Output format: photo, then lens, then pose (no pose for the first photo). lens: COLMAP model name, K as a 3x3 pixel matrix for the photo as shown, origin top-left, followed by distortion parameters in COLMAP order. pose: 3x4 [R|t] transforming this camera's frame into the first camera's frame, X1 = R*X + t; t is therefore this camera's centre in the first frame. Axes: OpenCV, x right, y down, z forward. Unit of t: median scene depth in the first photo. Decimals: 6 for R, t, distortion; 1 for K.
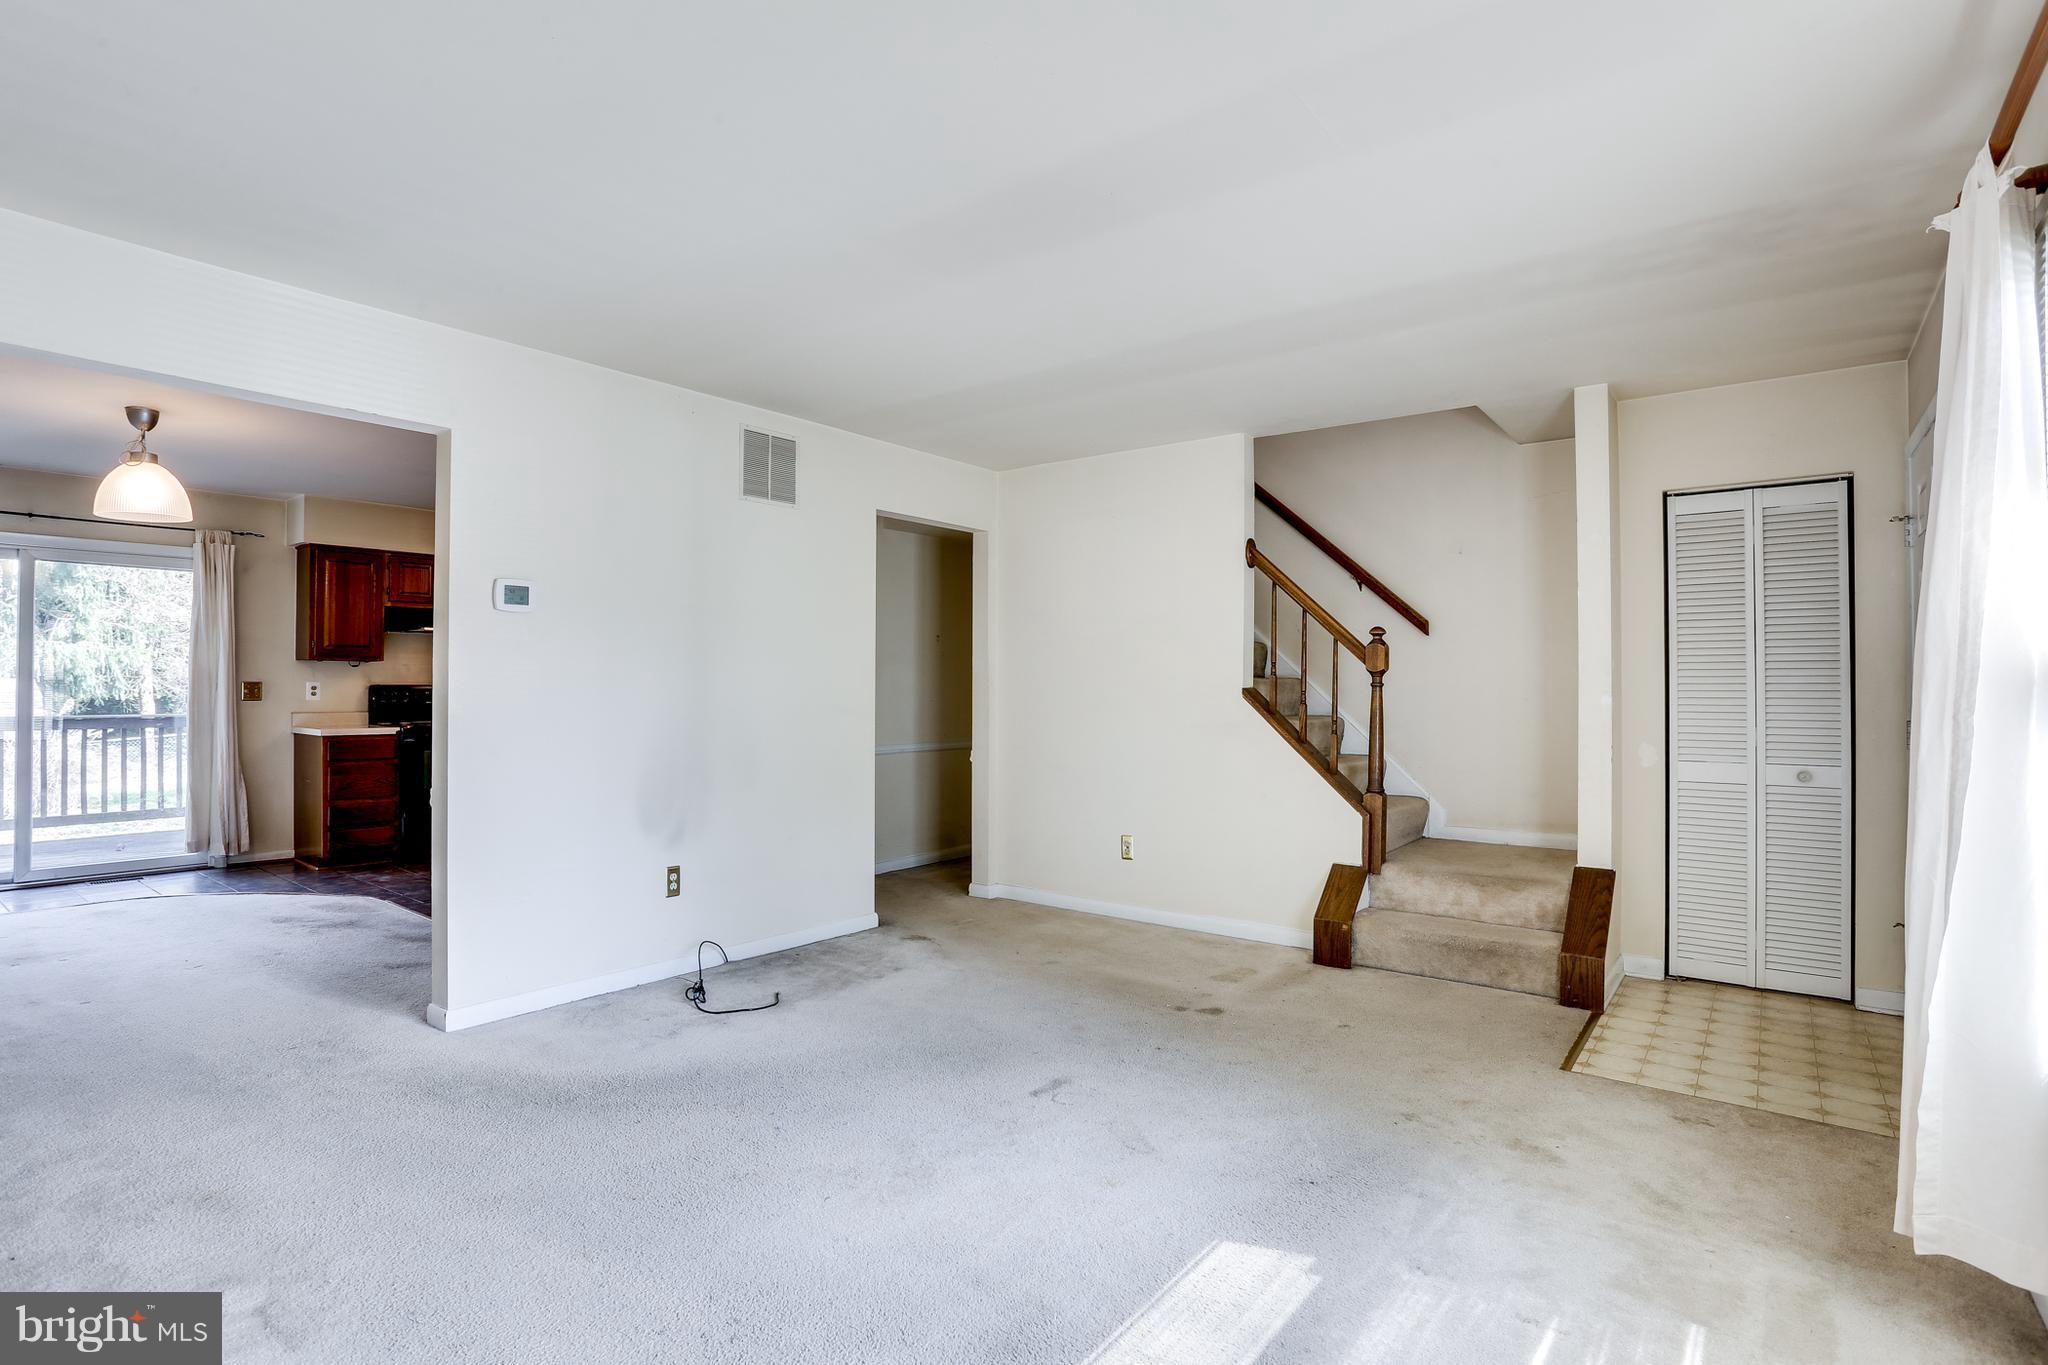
lens RADIAL K [[992.3, 0, 1000.5], [0, 992.3, 681.6], [0, 0, 1]] dist [-0.087025, 0.044711]
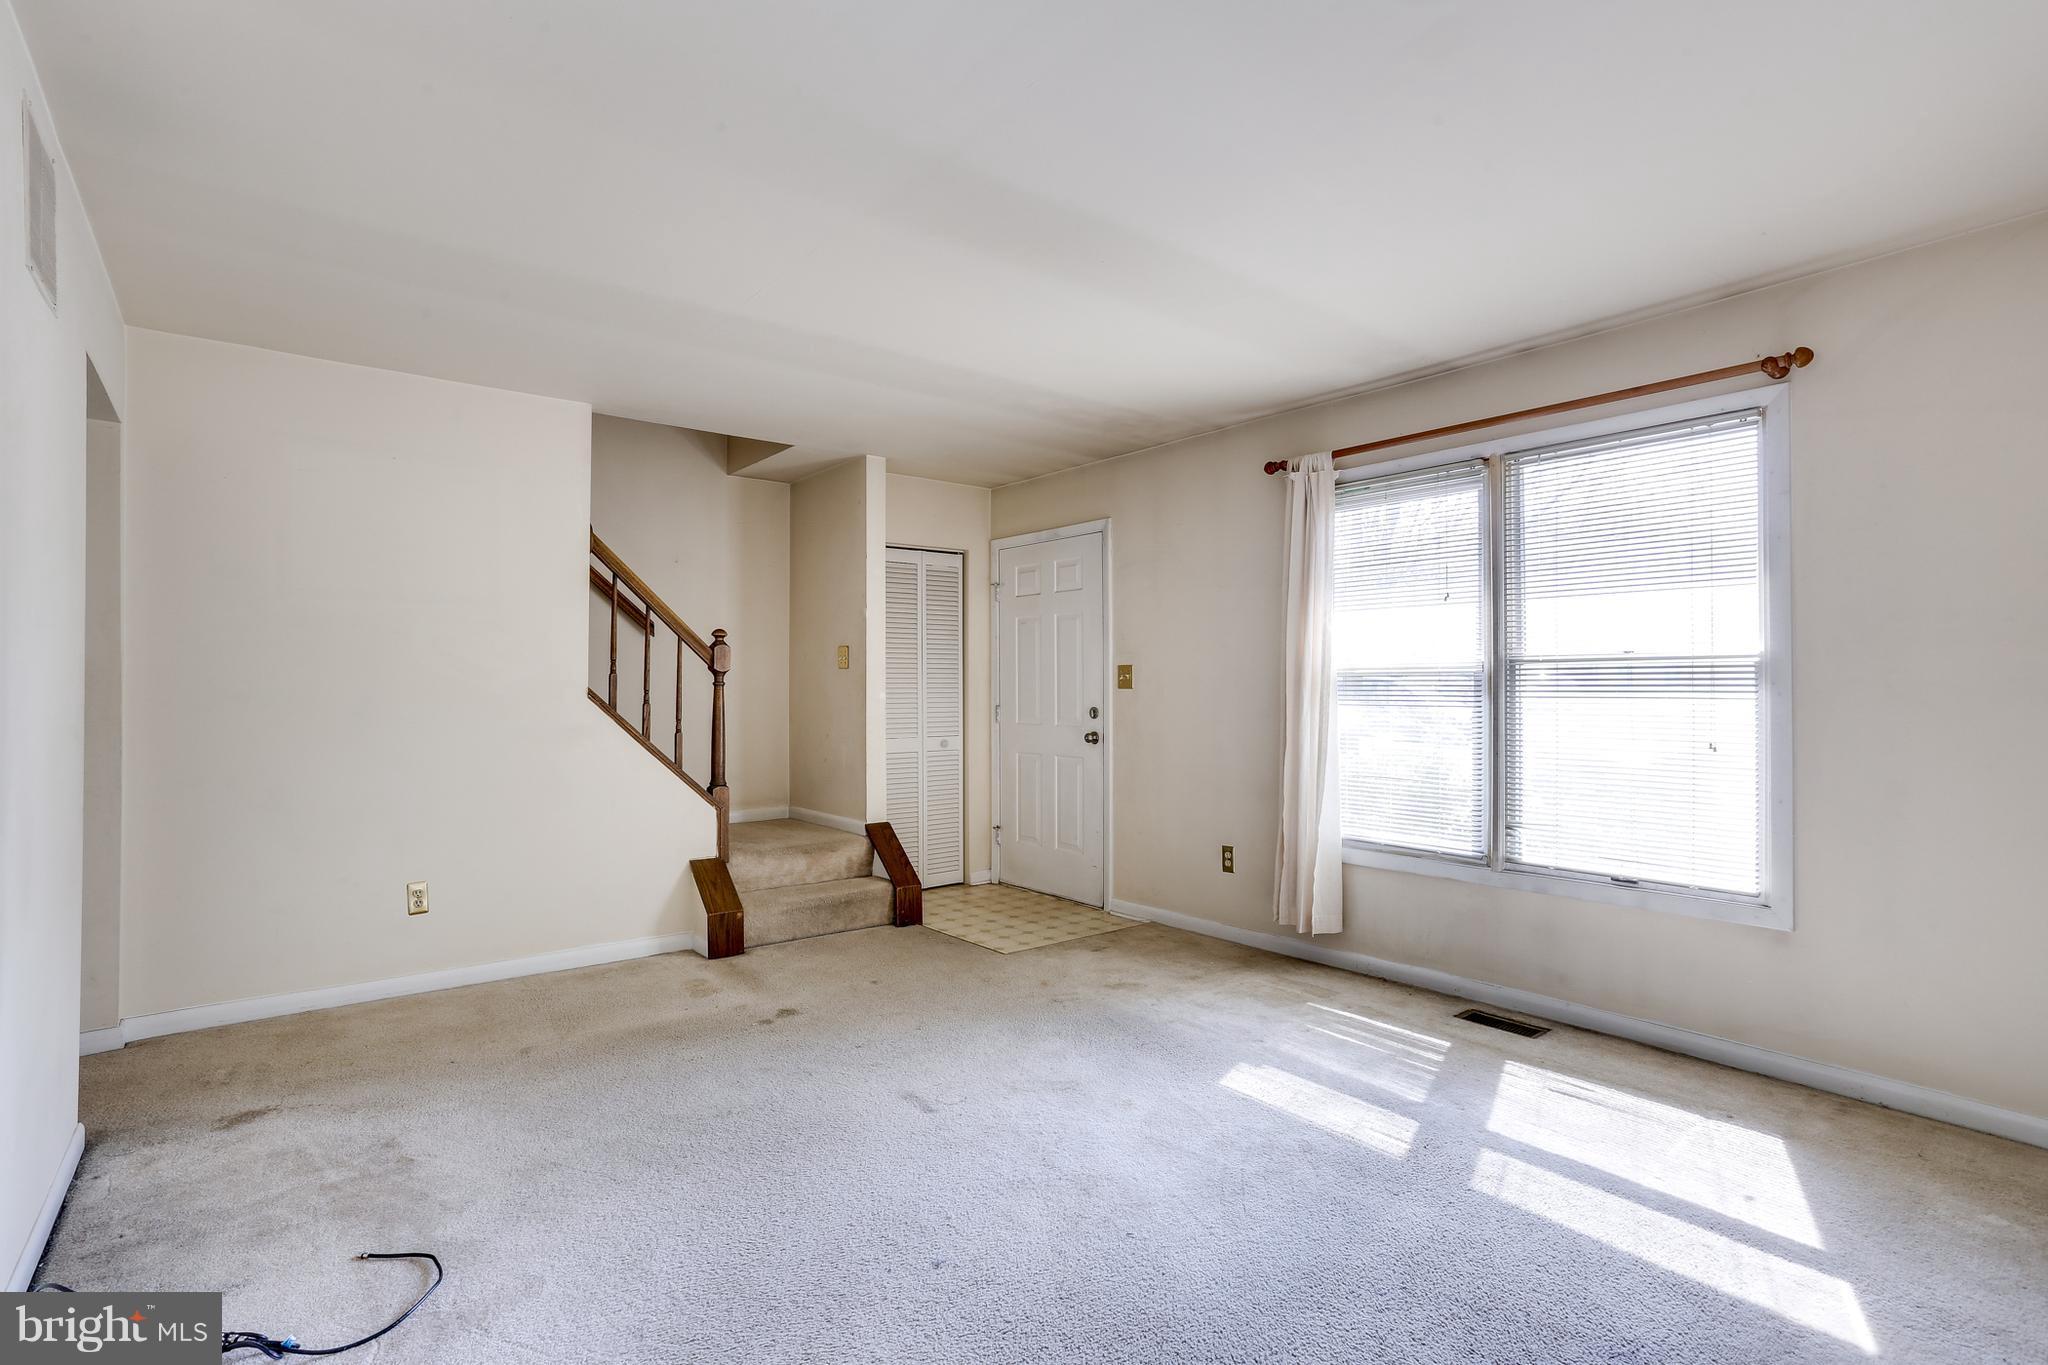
lens RADIAL K [[974.9, 0, 1003.0], [0, 974.9, 680.3], [0, 0, 1]] dist [-0.048750, 0.020904]
pose [[0.235224, 0.002676, 0.971937, -0.652280], [-0.003756, 0.999991, -0.001845, 0.000209], [-0.971934, -0.003216, 0.235232, 0.530115]]
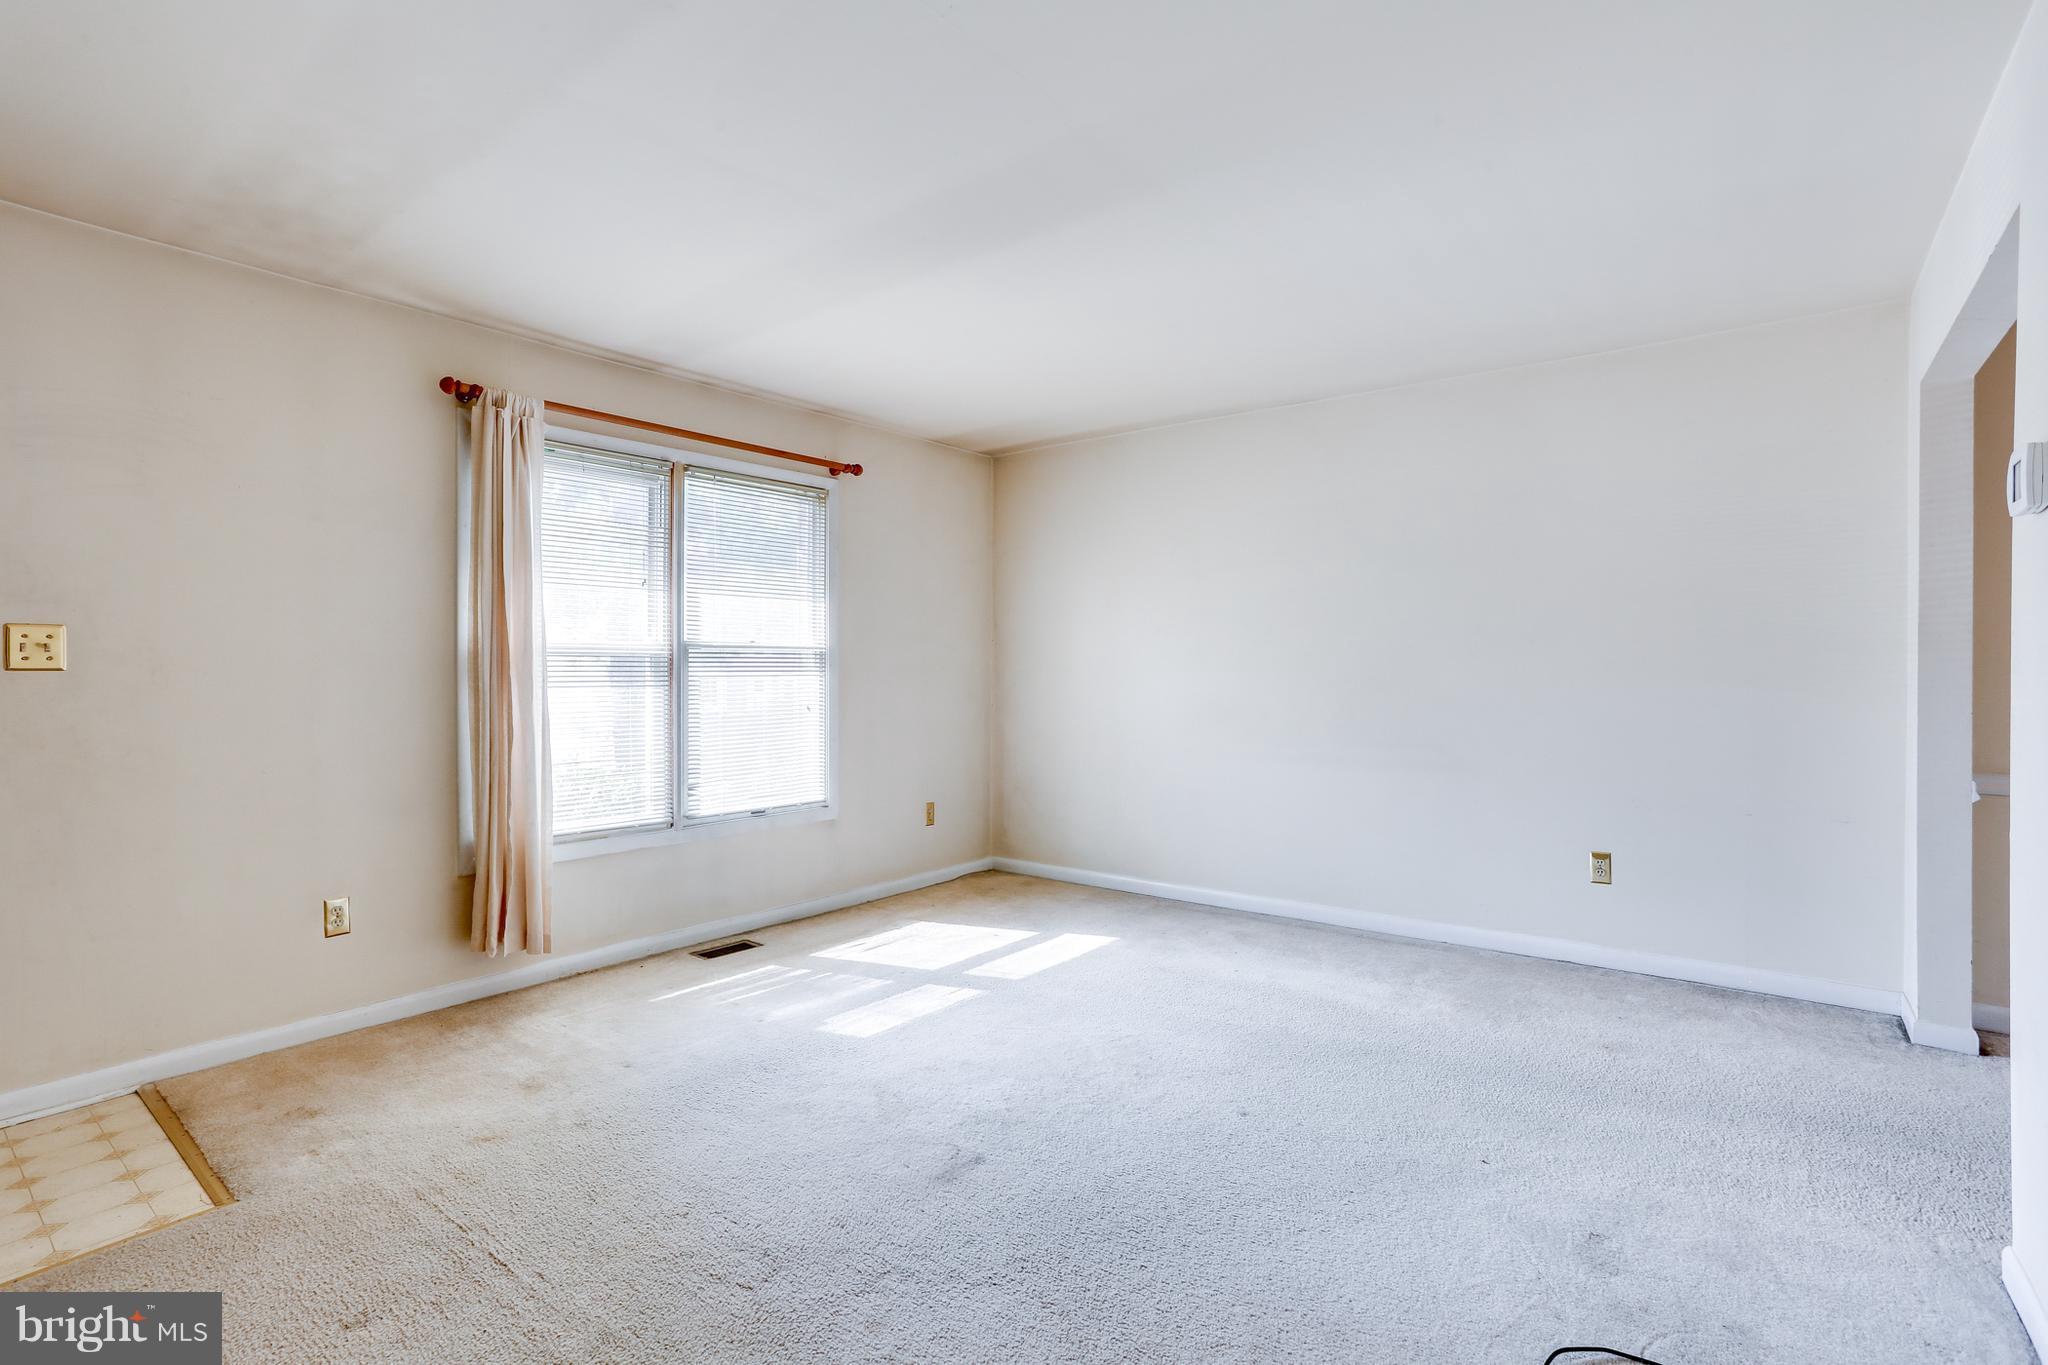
lens RADIAL K [[974.9, 0, 1003.0], [0, 974.9, 680.3], [0, 0, 1]] dist [-0.048750, 0.020904]
pose [[-0.999999, -0.000985, 0.000678, 0.011159], [-0.000982, 0.999991, 0.004211, 0.012205], [-0.000683, 0.004210, -0.999991, 1.351429]]
